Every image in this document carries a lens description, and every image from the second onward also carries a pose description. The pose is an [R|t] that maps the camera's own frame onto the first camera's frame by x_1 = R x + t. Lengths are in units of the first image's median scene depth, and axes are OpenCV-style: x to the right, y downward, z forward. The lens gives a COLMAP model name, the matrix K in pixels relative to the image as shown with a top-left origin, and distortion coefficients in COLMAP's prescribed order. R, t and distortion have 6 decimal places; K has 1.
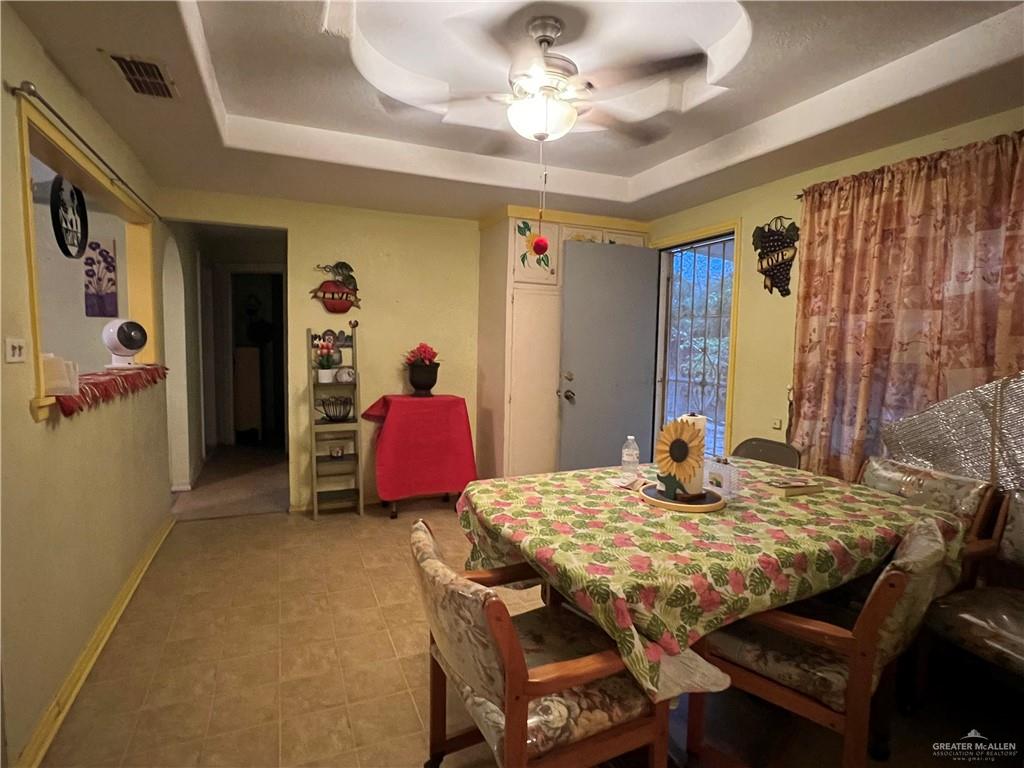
lens RADIAL K [[540.7, 0, 512.0], [0, 540.7, 384.0], [0, 0, 1]] dist [-0.004705, -0.001361]
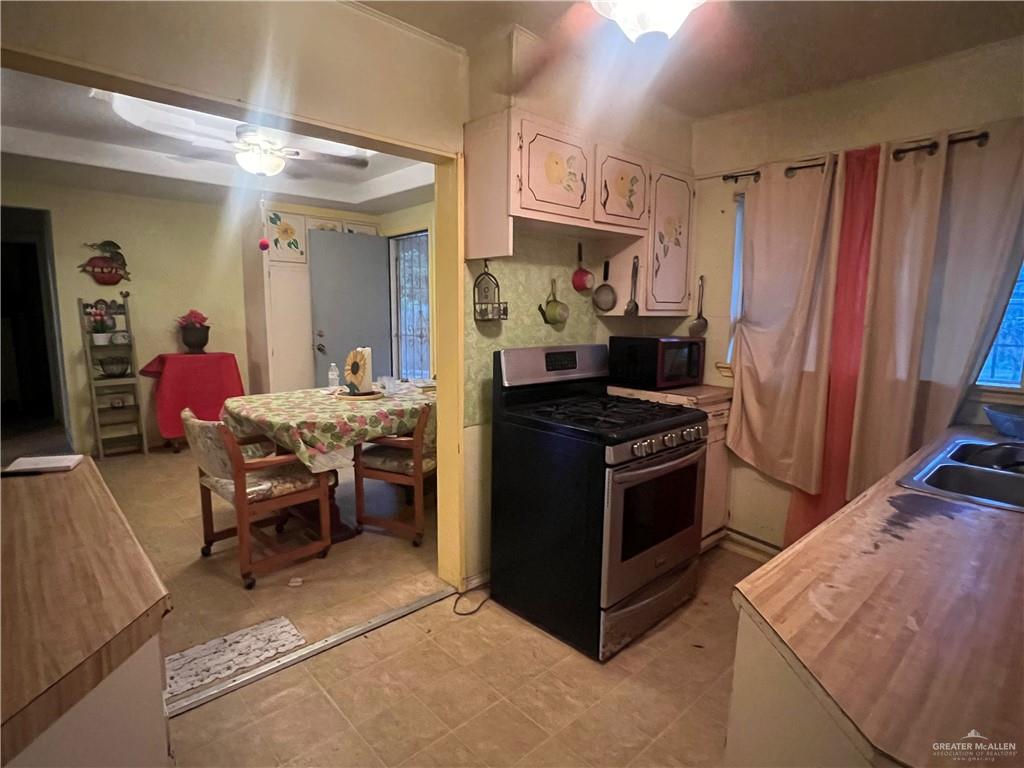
lens RADIAL K [[540.7, 0, 512.0], [0, 540.7, 384.0], [0, 0, 1]] dist [-0.004705, -0.001361]
pose [[0.940818, -0.058986, 0.333738, 0.097901], [0.038591, 0.996978, 0.067420, 0.037520], [-0.336707, -0.050551, 0.940252, -0.402485]]
